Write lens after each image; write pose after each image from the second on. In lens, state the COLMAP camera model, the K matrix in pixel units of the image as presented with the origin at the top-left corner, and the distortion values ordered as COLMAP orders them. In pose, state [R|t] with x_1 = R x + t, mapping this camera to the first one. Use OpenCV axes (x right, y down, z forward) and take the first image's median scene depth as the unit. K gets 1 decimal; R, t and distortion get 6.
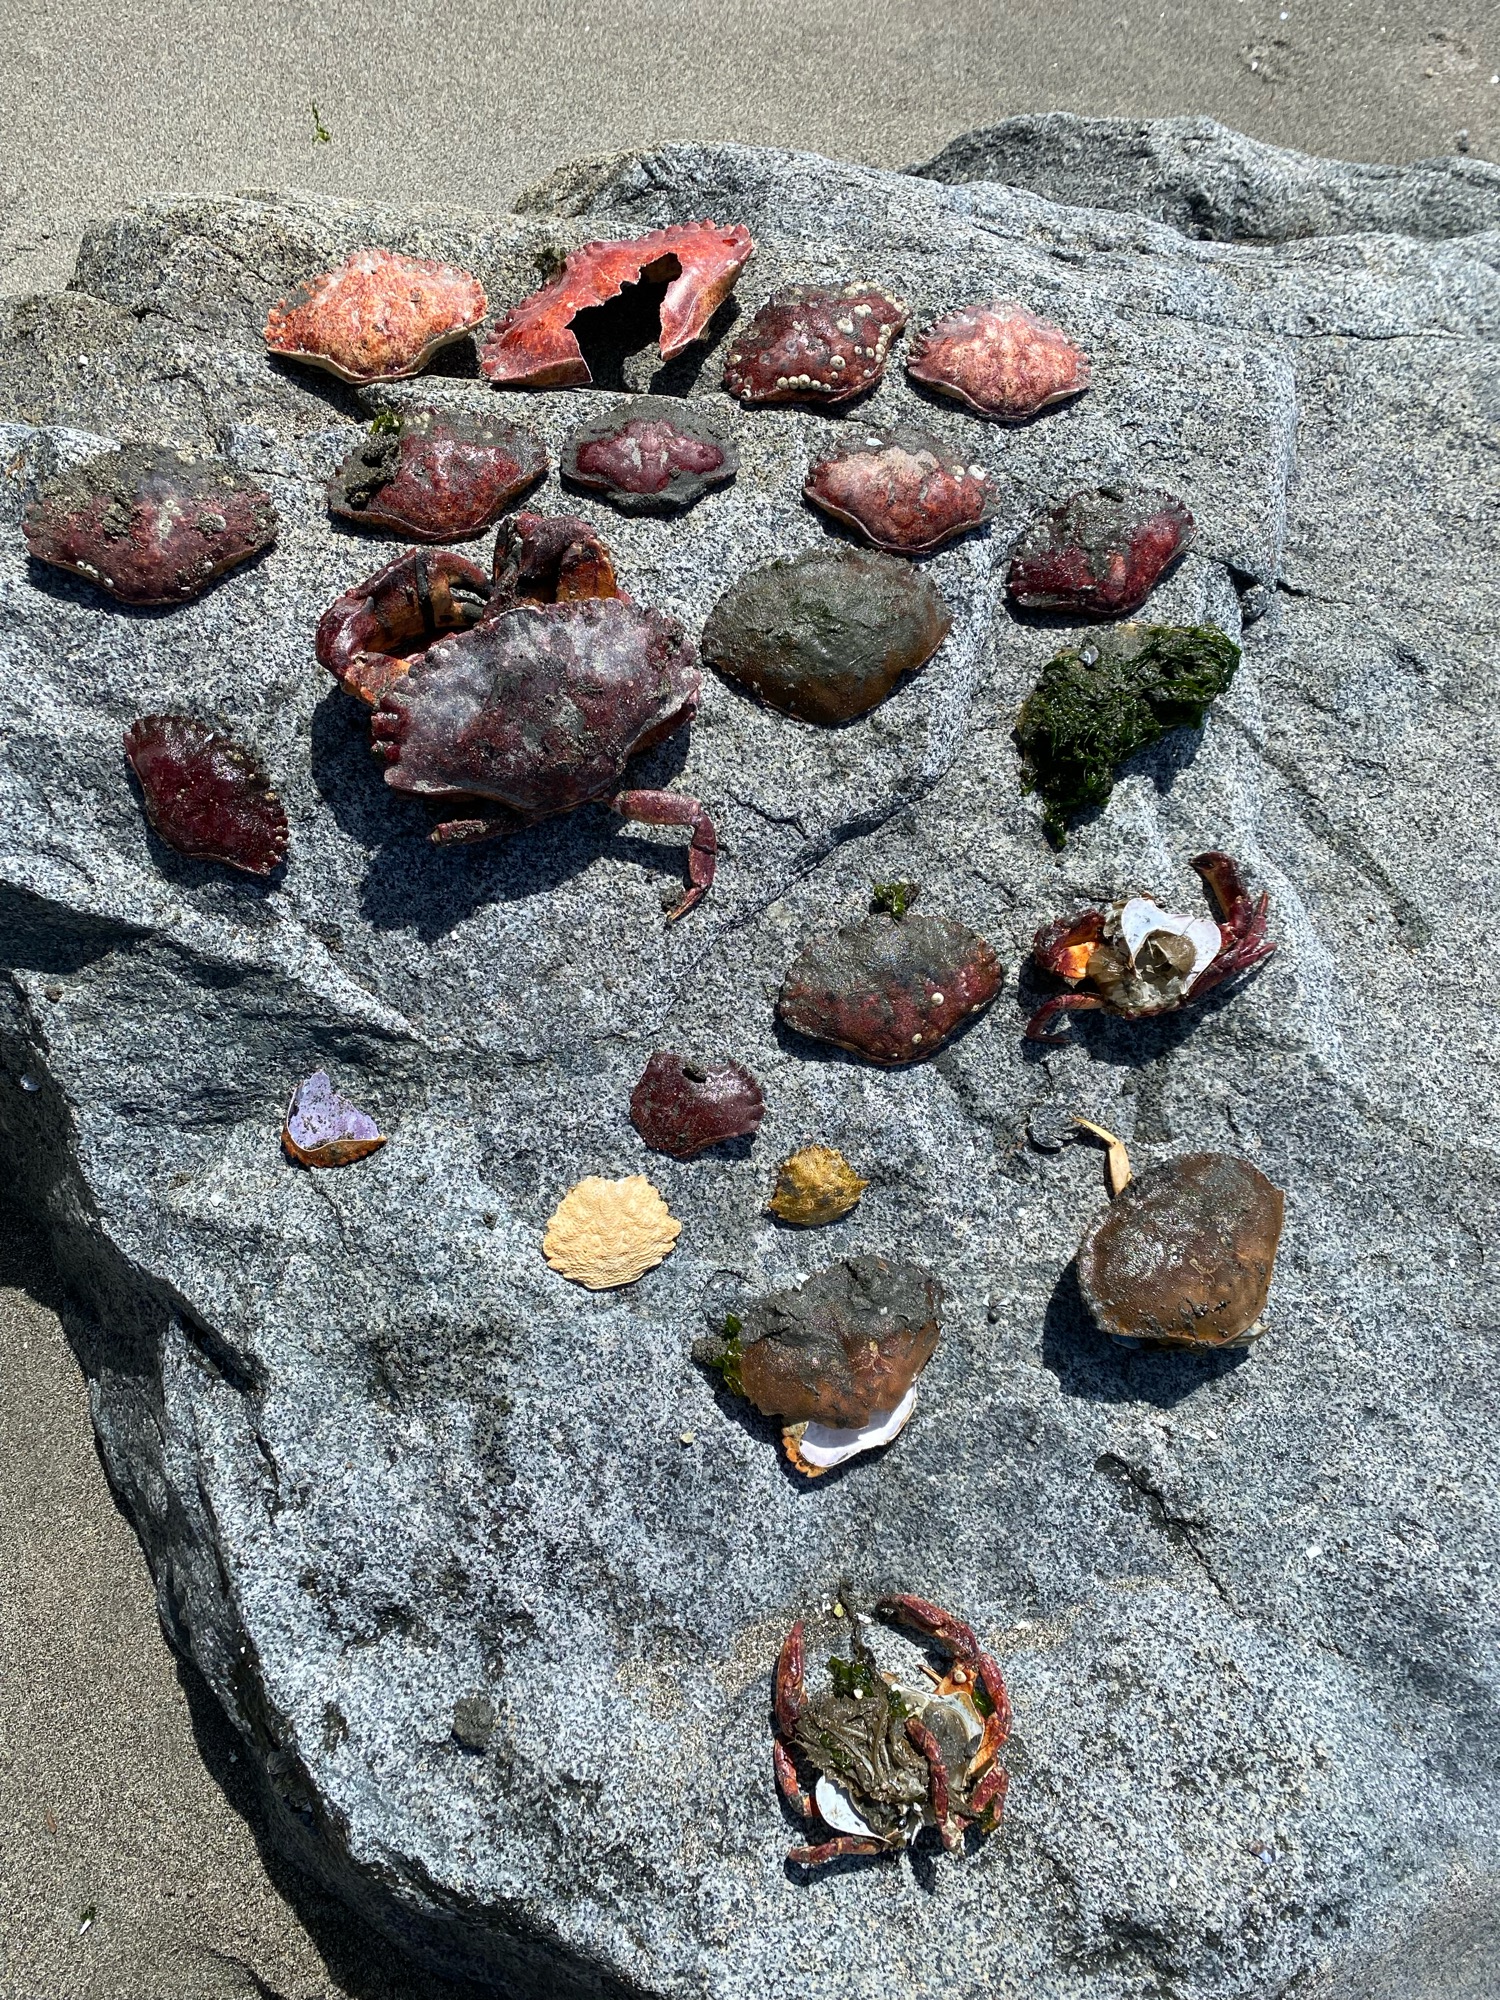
lens RADIAL K [[1524.1, 0, 742.4], [0, 1524.1, 1003.0], [0, 0, 1]] dist [0.014263, -0.017425]
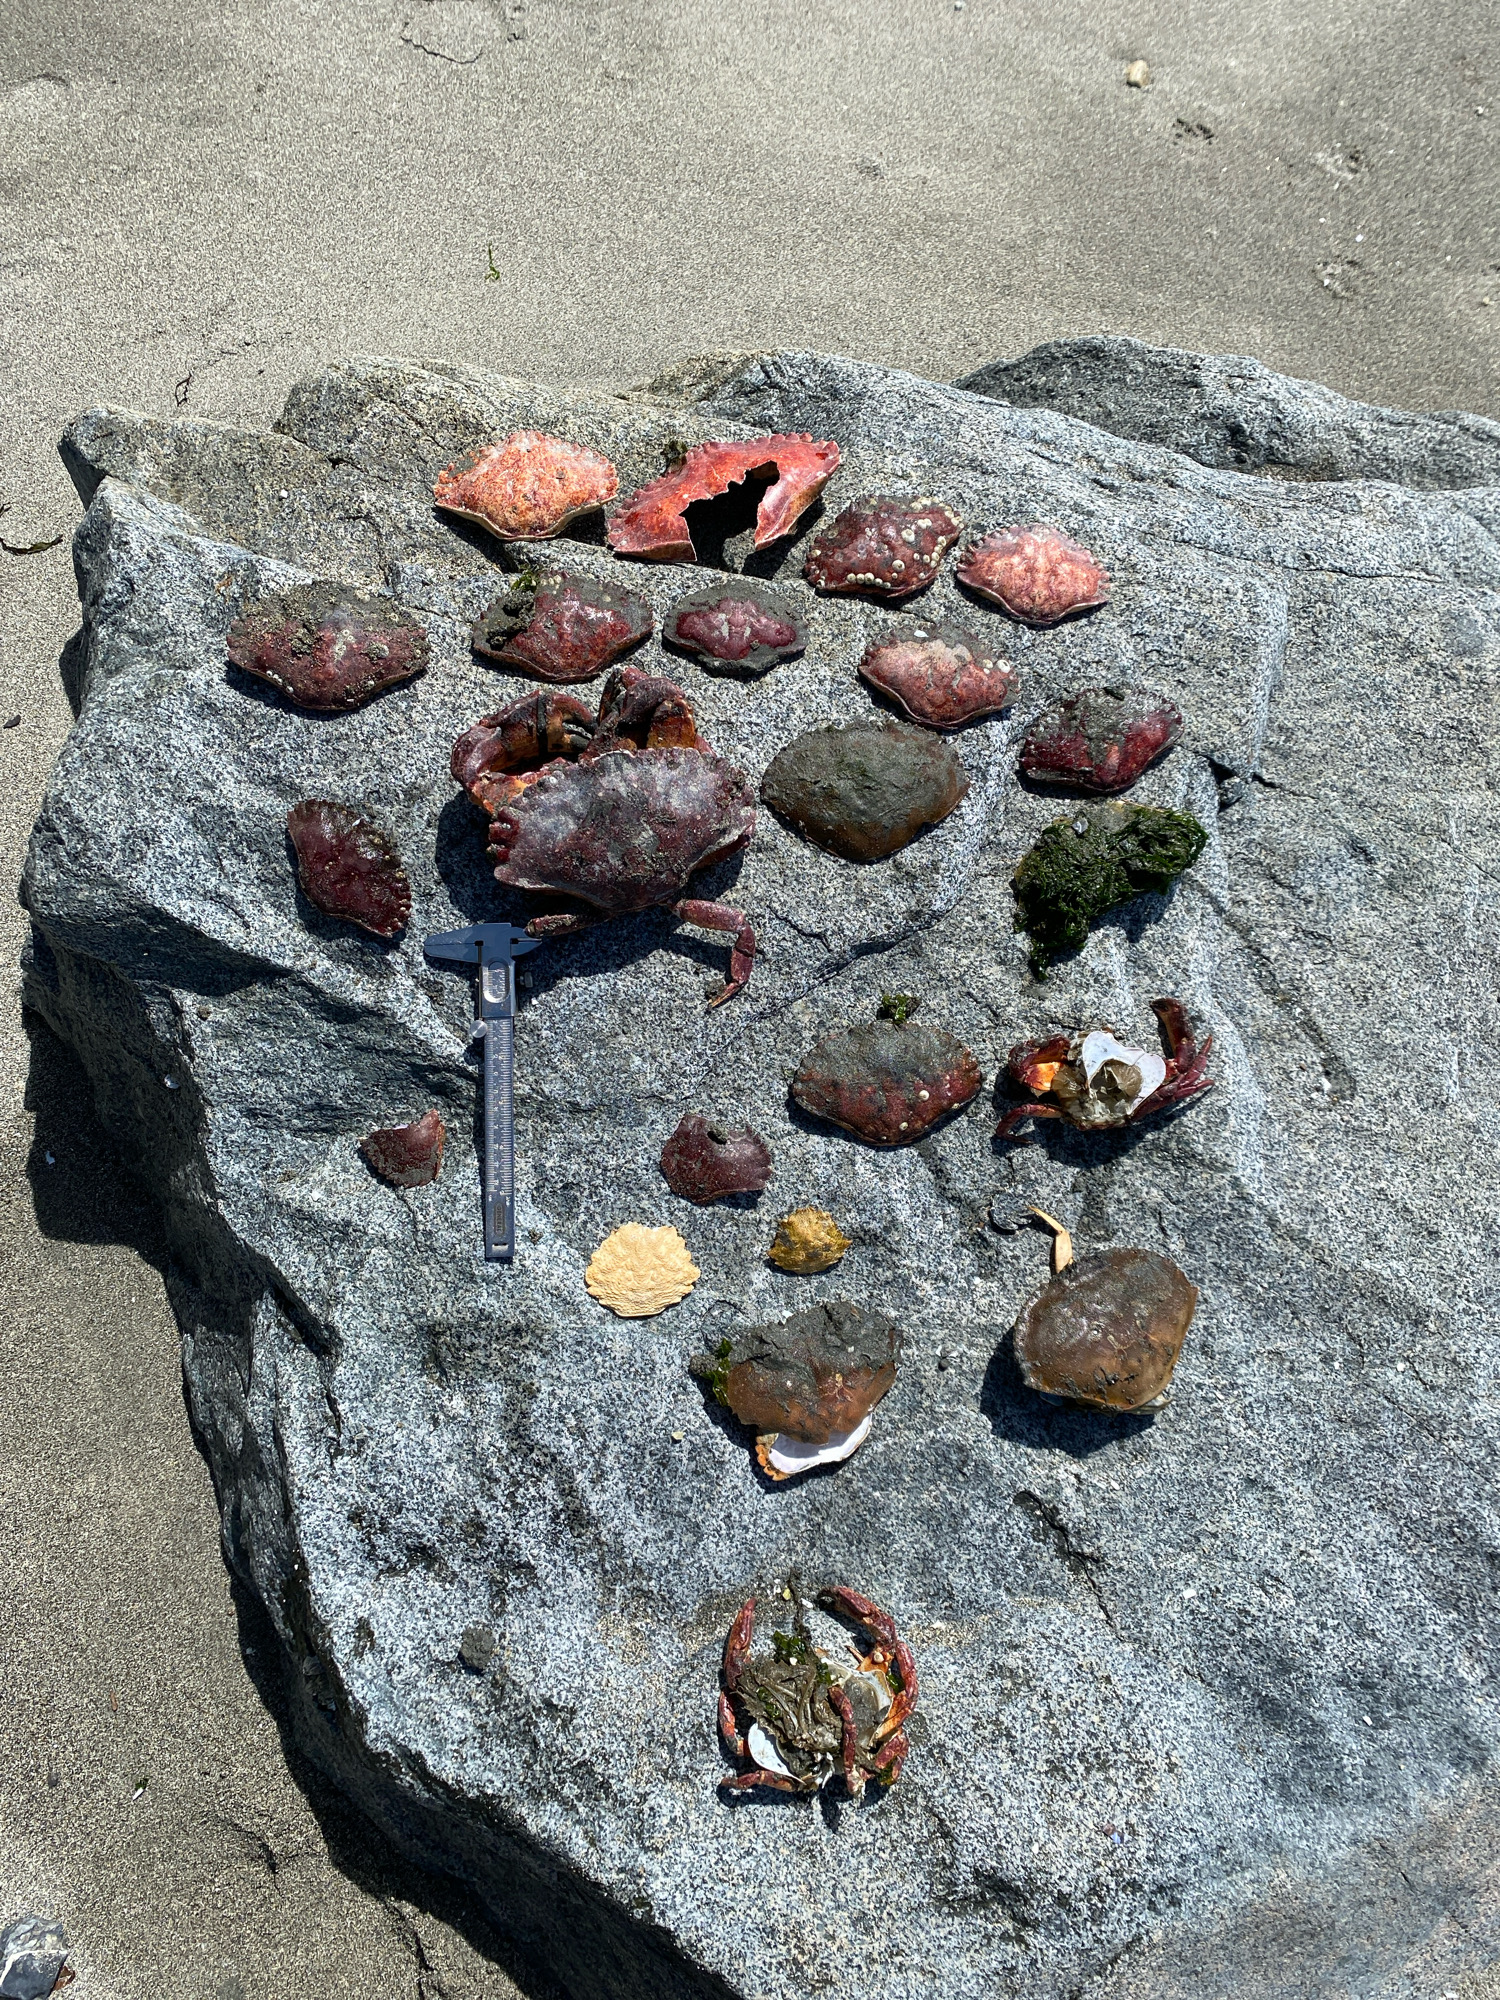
lens RADIAL K [[1524.1, 0, 756.7], [0, 1524.1, 1002.9], [0, 0, 1]] dist [0.014263, -0.017425]
pose [[0.993709, 0.107471, -0.031511, 0.026369], [-0.108392, 0.993682, -0.029117, -0.026153], [0.028183, 0.032349, 0.999079, -0.208781]]
